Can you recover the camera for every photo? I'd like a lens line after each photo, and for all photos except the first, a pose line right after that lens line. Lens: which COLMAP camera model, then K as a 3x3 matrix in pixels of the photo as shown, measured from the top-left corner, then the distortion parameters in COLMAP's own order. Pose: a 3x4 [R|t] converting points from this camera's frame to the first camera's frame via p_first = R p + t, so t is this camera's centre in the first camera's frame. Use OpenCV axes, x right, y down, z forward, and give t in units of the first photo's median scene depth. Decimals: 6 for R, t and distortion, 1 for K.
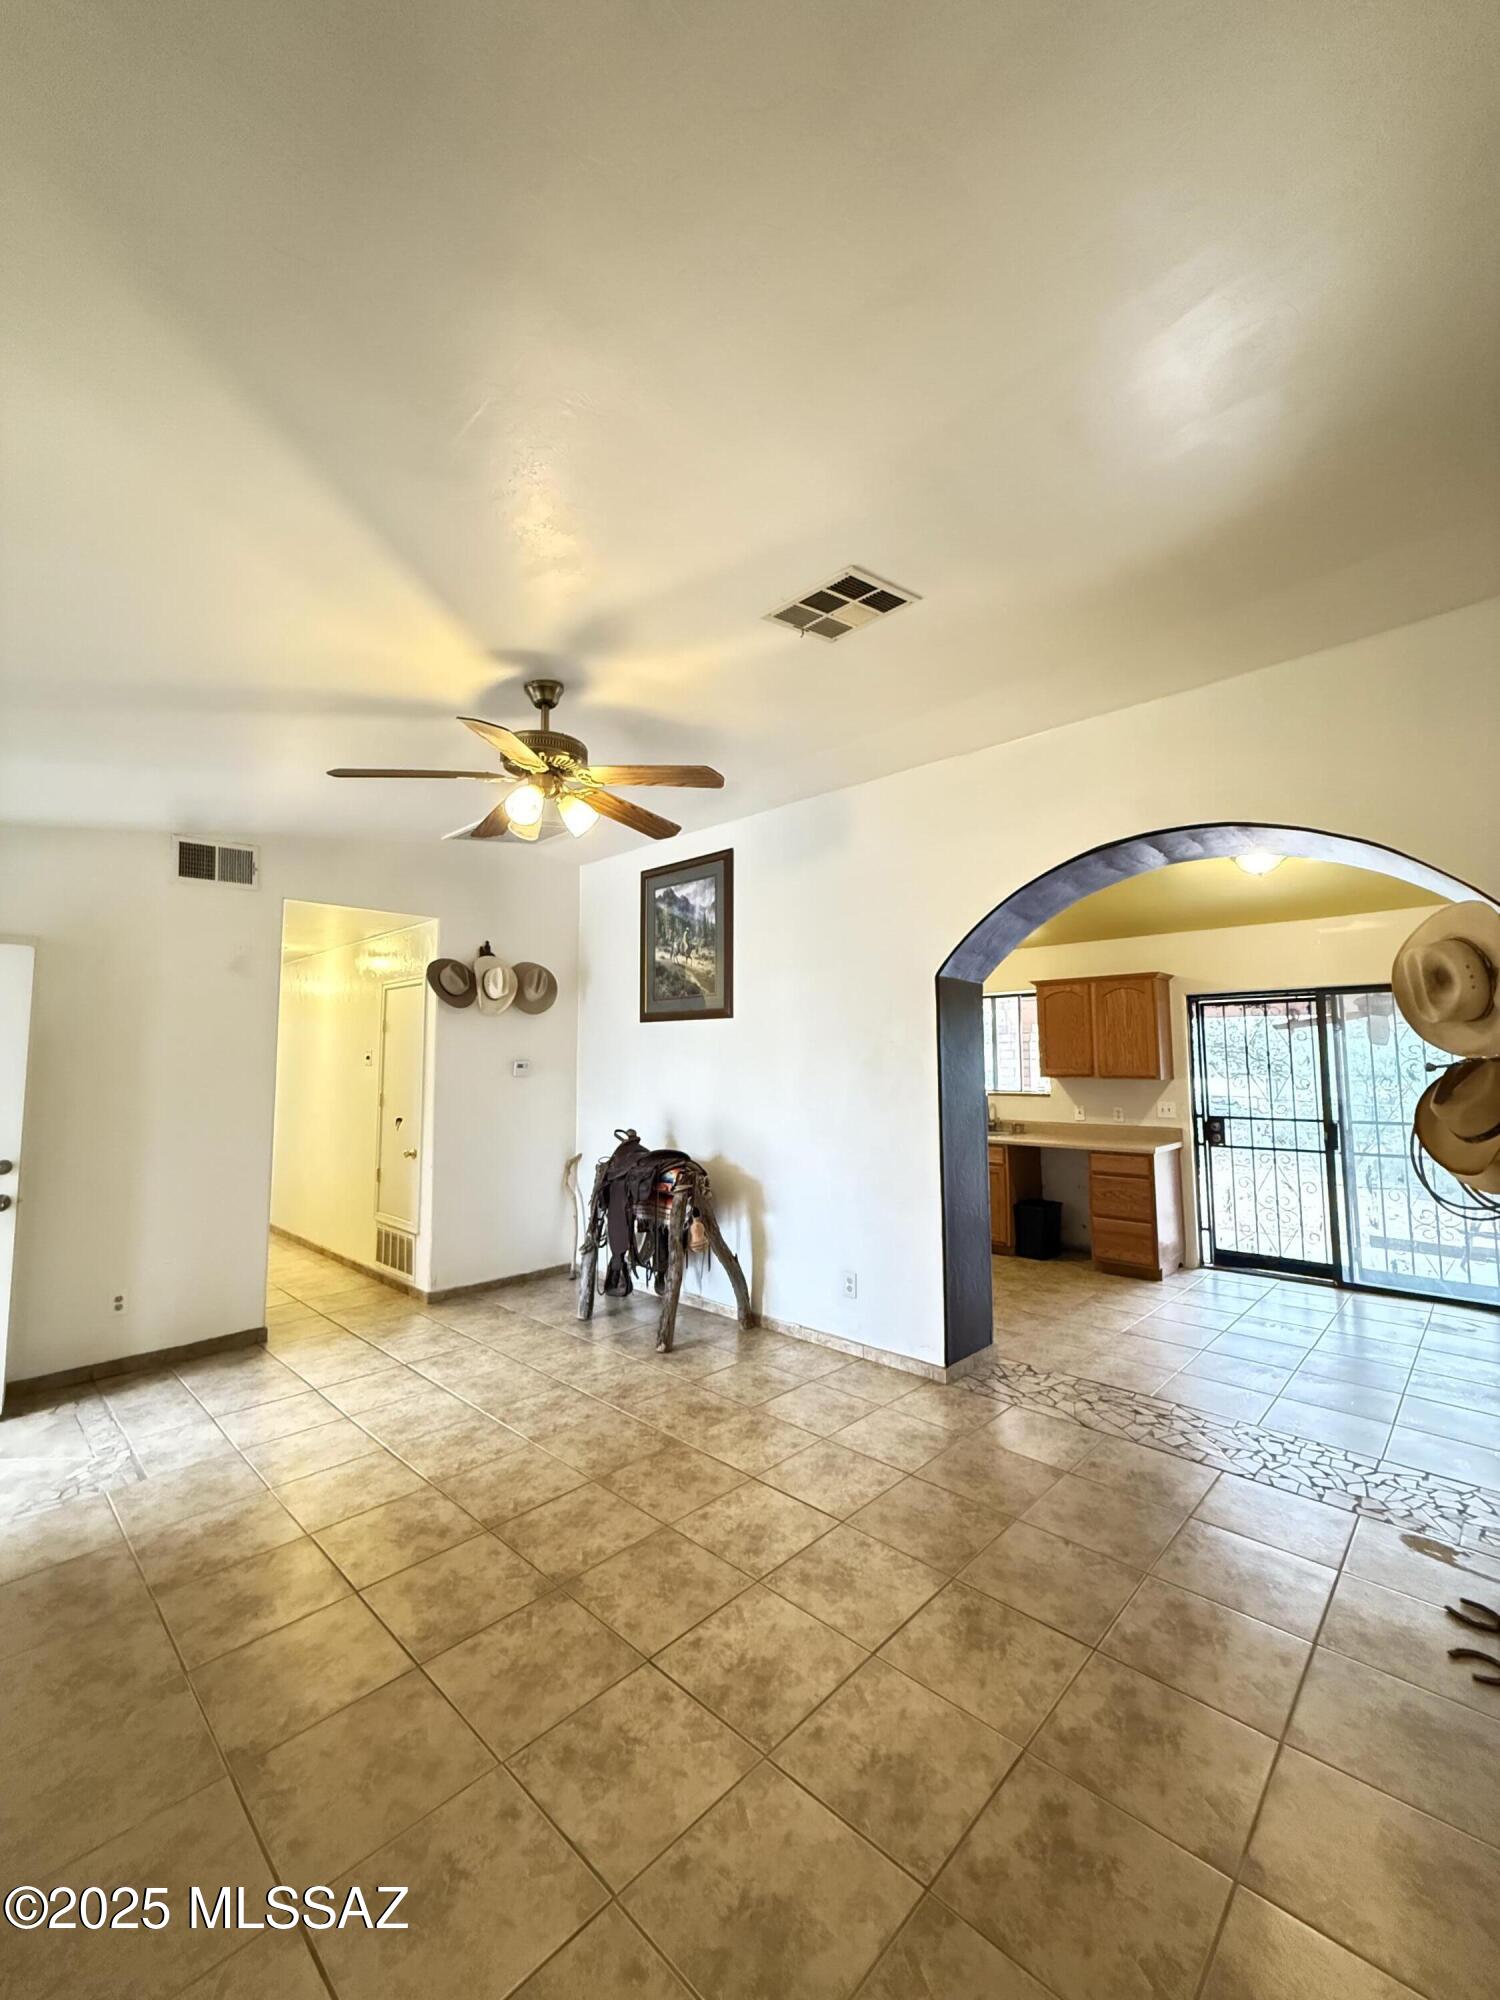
lens RADIAL K [[797.6, 0, 753.2], [0, 797.6, 994.5], [0, 0, 1]] dist [0.001098, 0.000050]
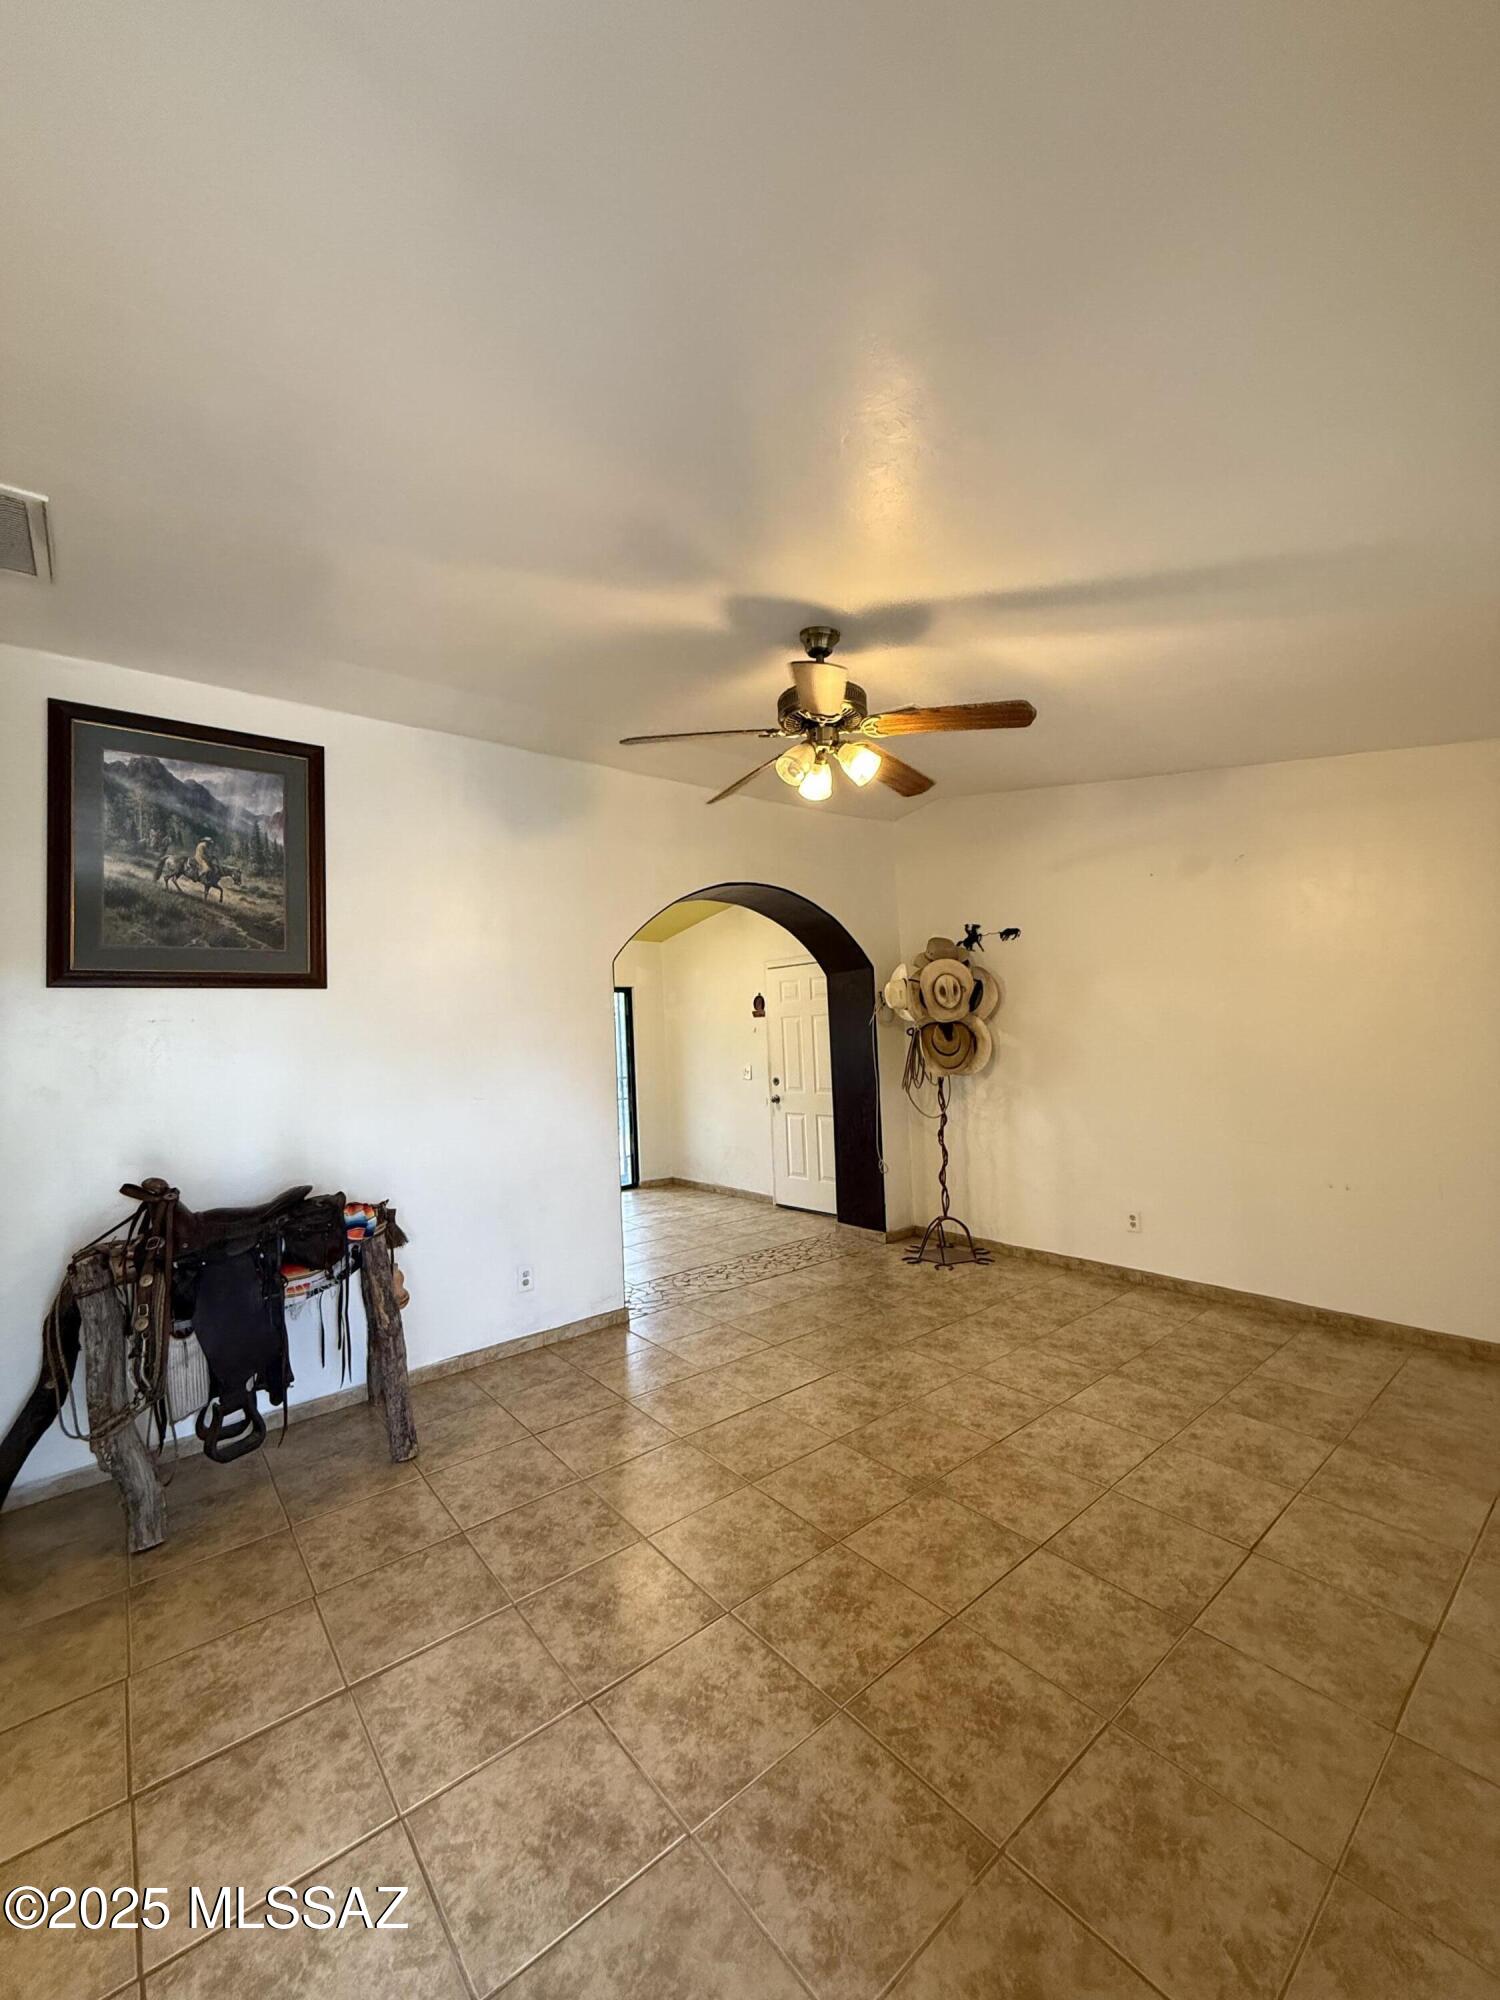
lens RADIAL K [[790.7, 0, 760.7], [0, 790.7, 992.8], [0, 0, 1]] dist [-0.001692, -0.000174]
pose [[0.120679, 0.045876, 0.991631, -0.642698], [-0.039836, 0.998351, -0.041339, 0.045051], [-0.991892, -0.034513, 0.122307, 0.509021]]
